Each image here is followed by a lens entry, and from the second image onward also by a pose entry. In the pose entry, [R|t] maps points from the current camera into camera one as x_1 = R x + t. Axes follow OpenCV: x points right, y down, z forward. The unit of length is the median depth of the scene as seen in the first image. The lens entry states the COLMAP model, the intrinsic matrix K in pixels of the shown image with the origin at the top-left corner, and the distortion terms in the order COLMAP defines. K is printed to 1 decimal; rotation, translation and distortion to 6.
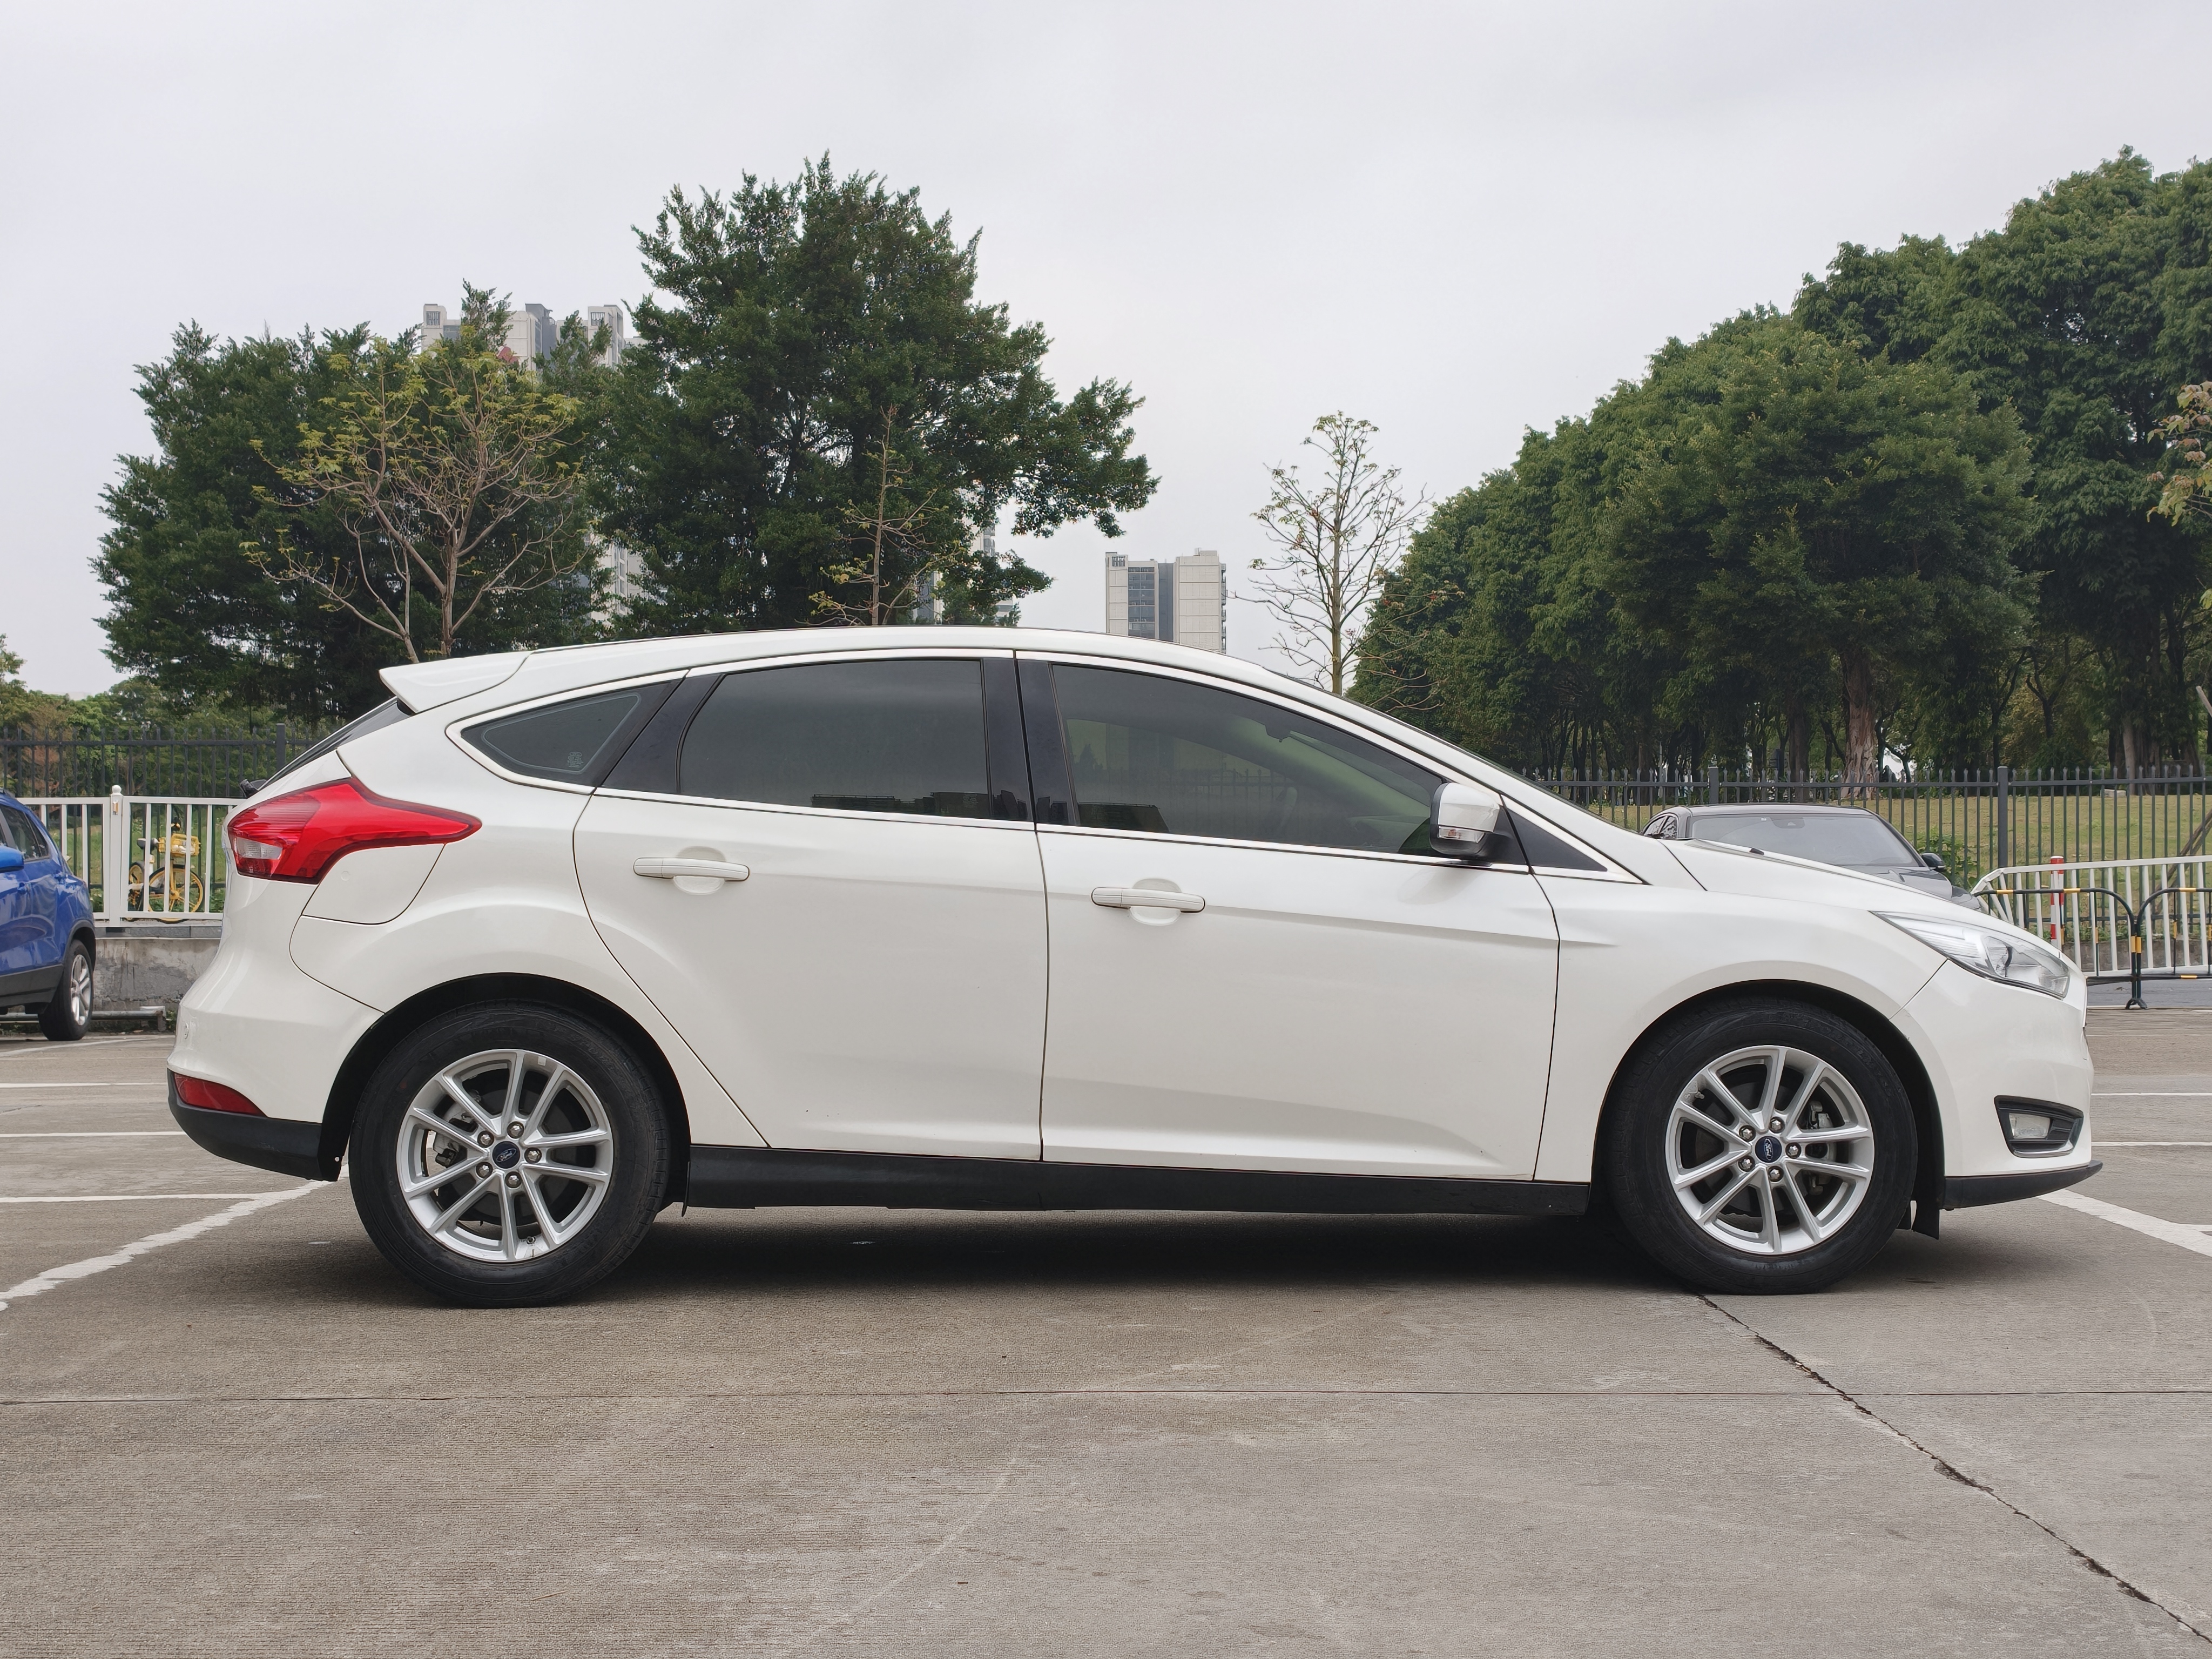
lens RADIAL K [[3161.2, 0, 1110.4], [0, 3161.2, 828.0], [0, 0, 1]] dist [0.199381, -0.600221]
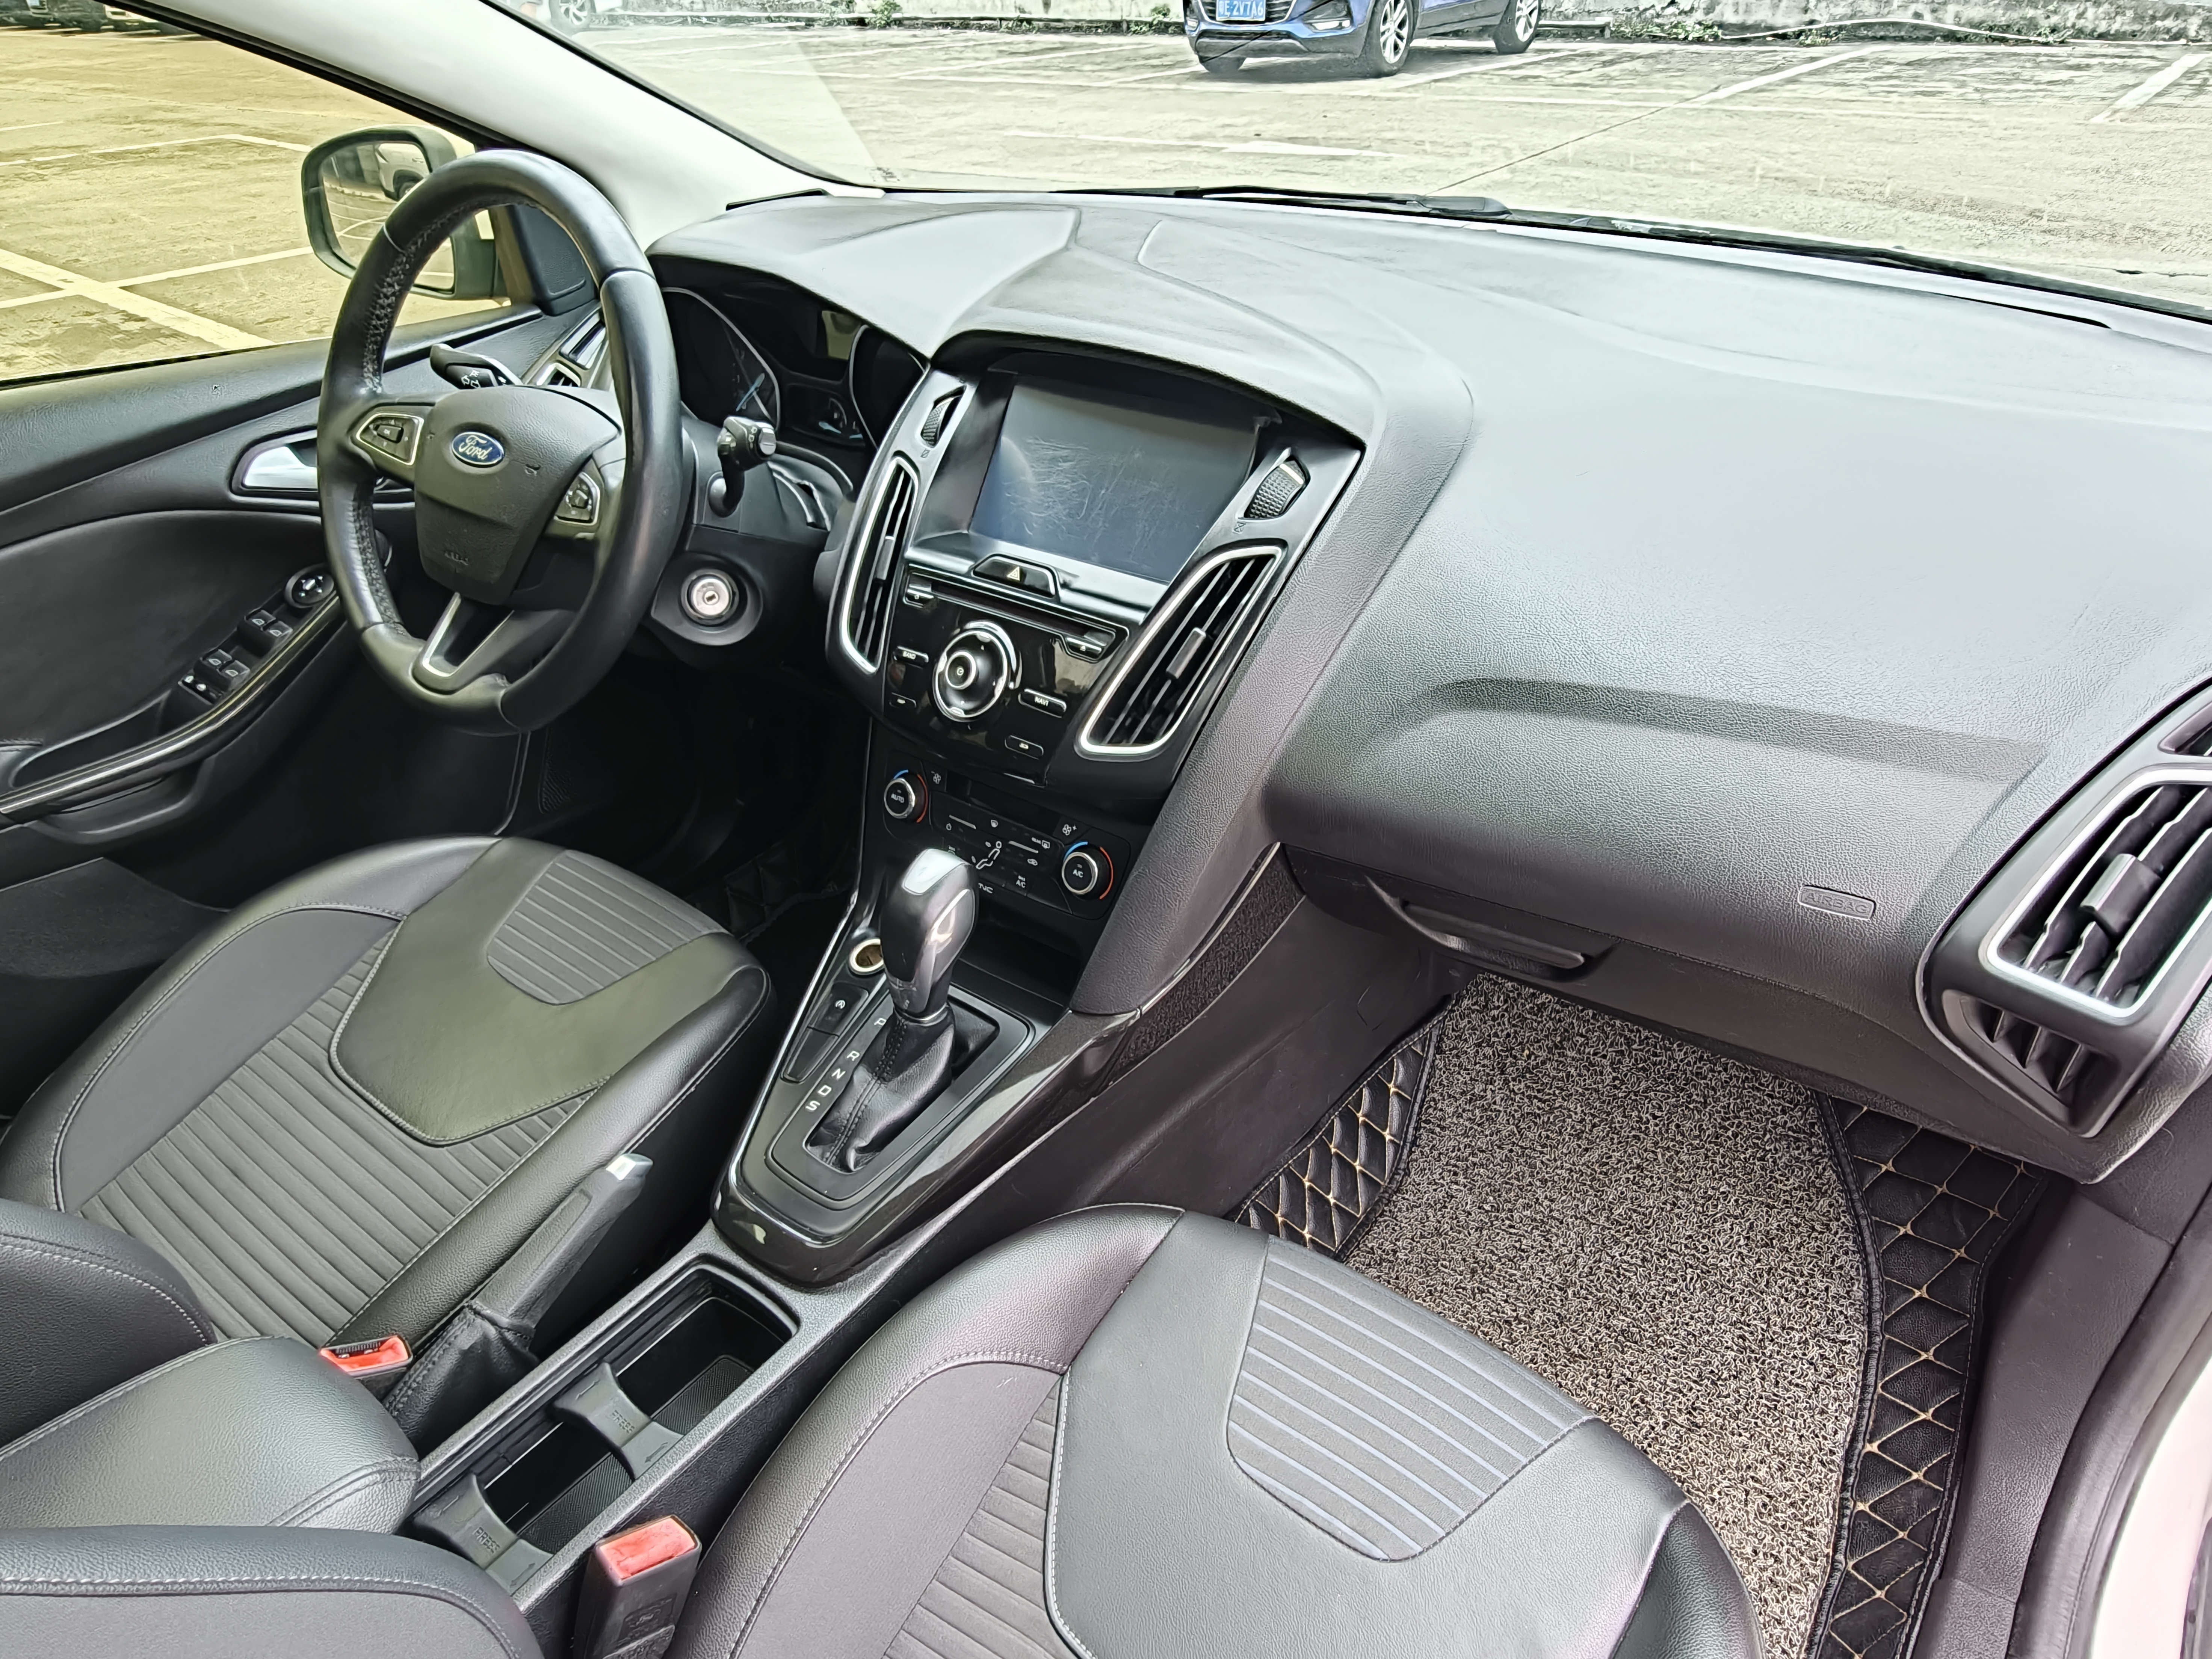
lens RADIAL K [[1413.9, 0, 1139.3], [0, 1413.9, 841.8], [0, 0, 1]] dist [0.001156, 0.002730]
pose [[0.766926, 0.342609, -0.542627, 0.002171], [0.038027, 0.819813, 0.571367, -0.004666], [0.640608, -0.458831, 0.615708, 0.143082]]
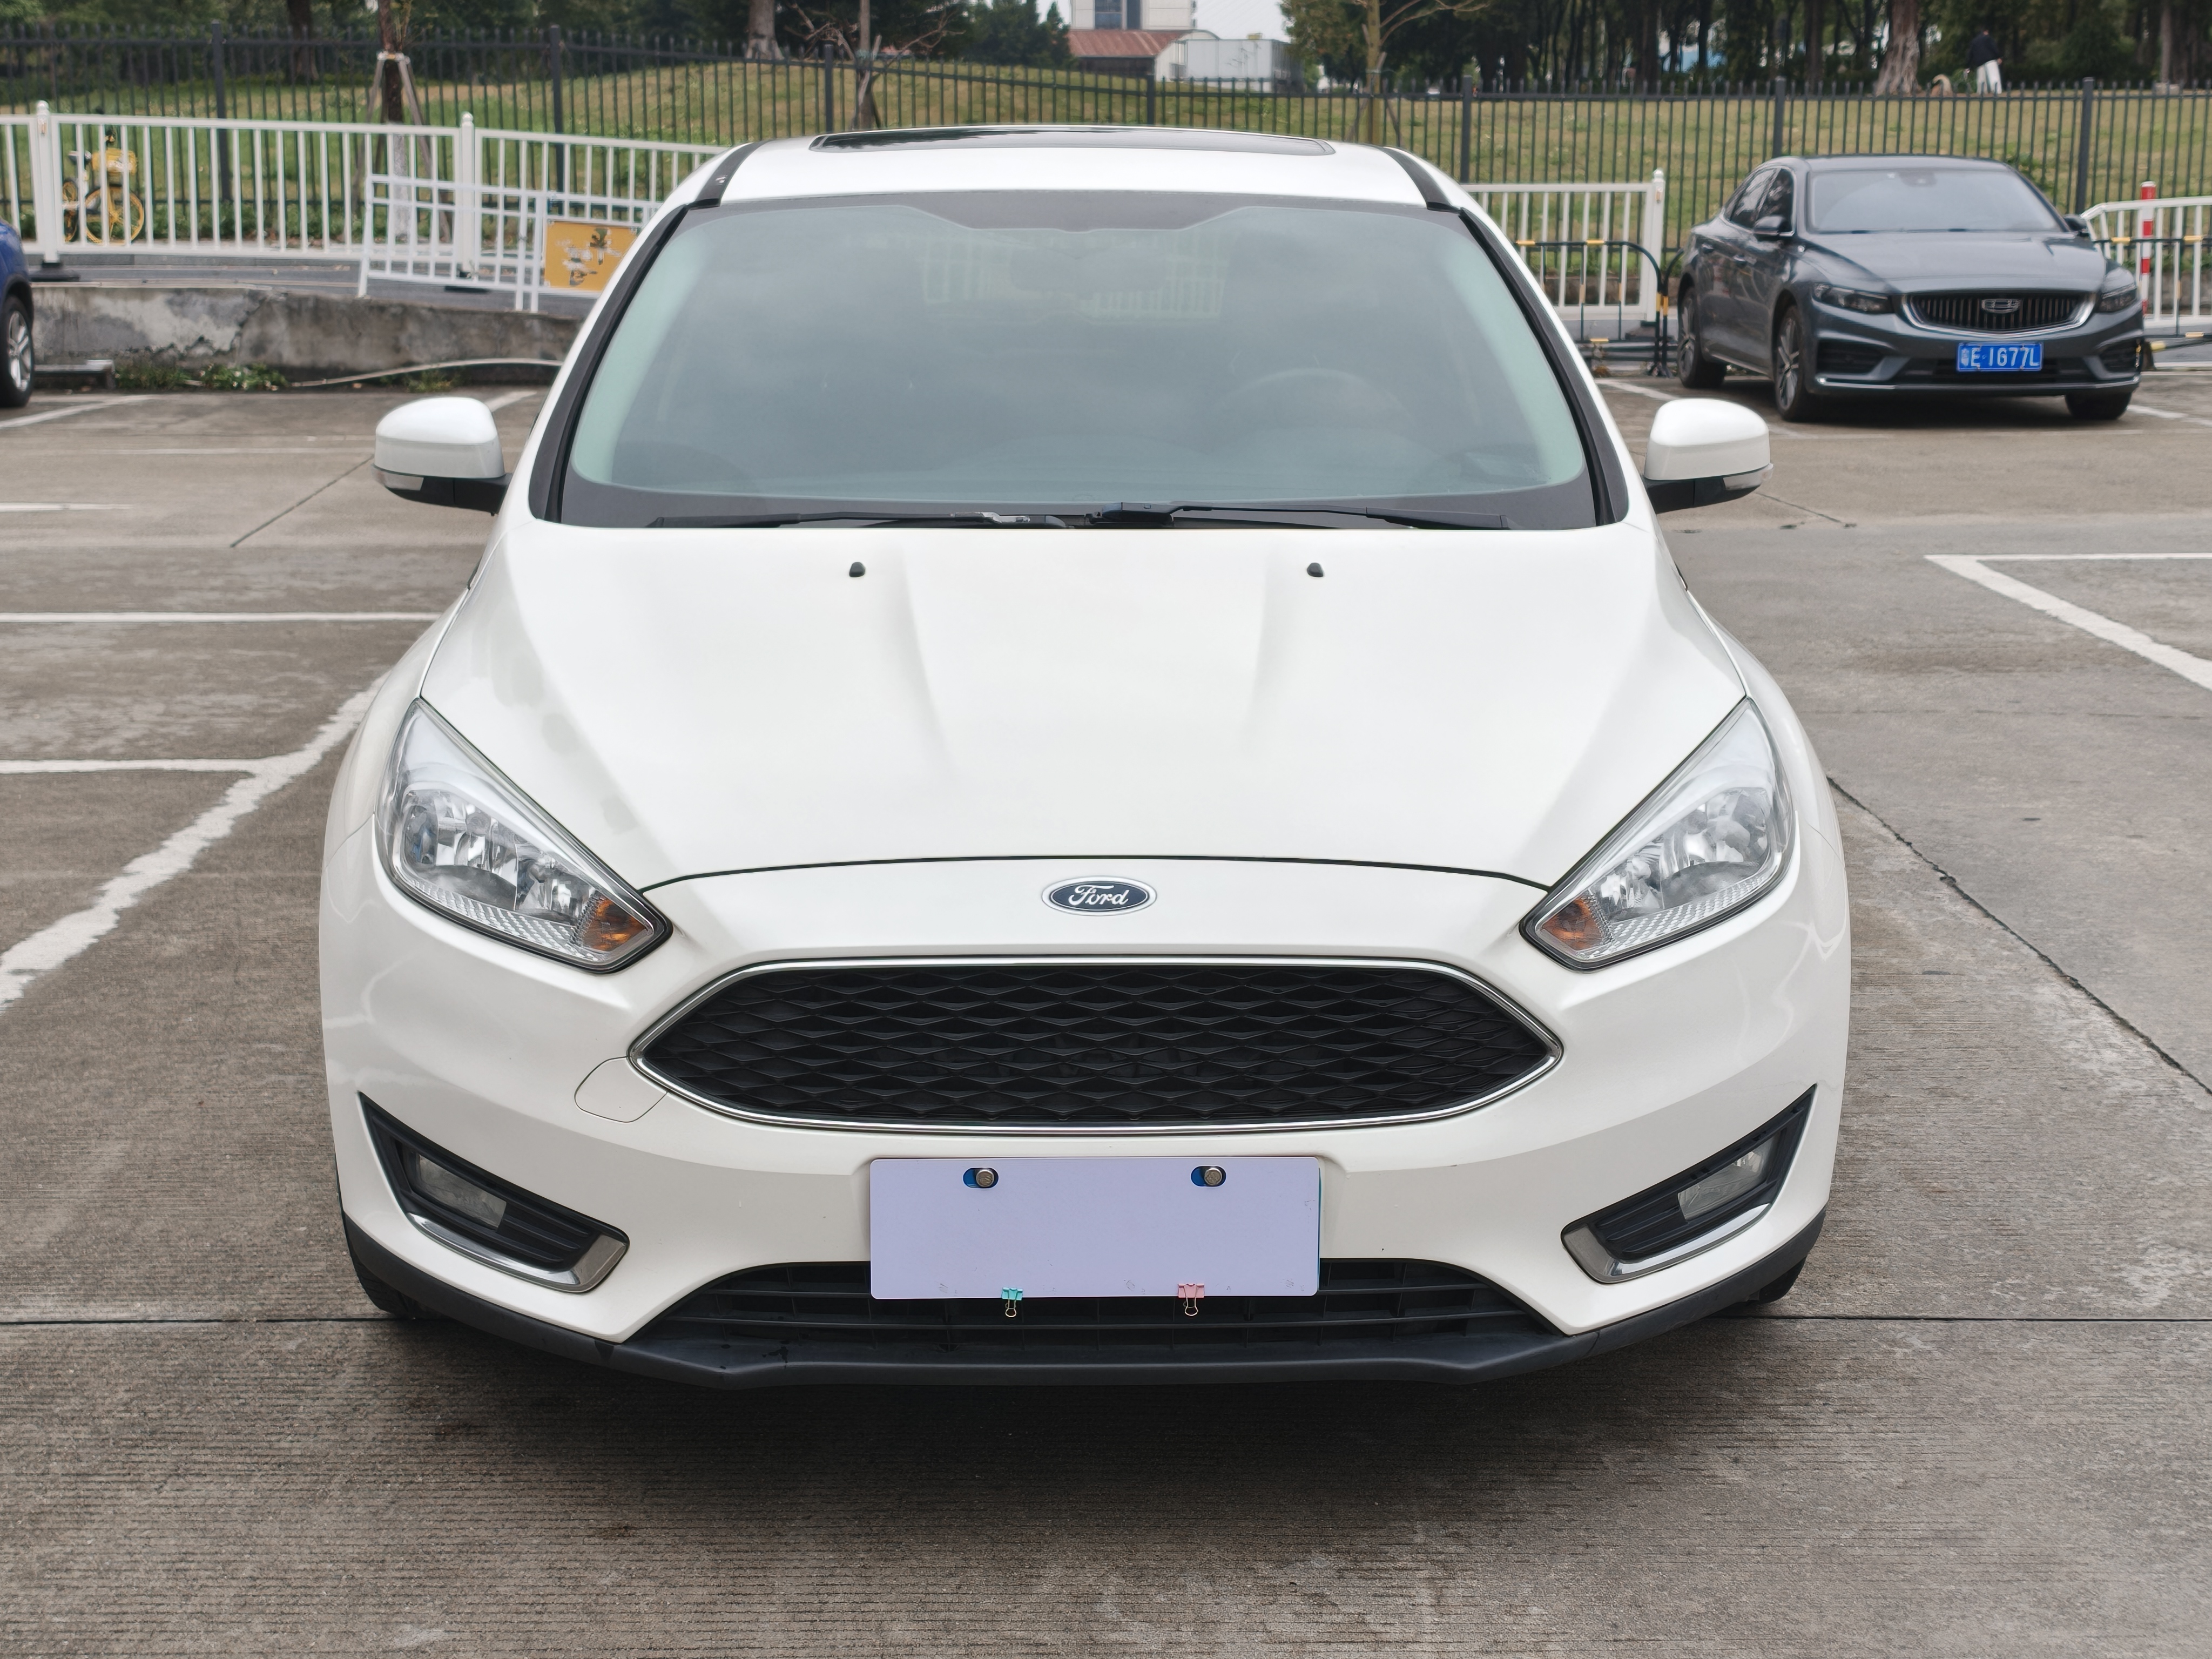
lens RADIAL K [[3161.2, 0, 1110.4], [0, 3161.2, 828.0], [0, 0, 1]] dist [0.199381, -0.600221]
pose [[0.999901, 0.003576, 0.013631, -0.010200], [-0.006557, 0.974249, 0.225381, -0.010149], [-0.012474, -0.225448, 0.974175, 0.033383]]
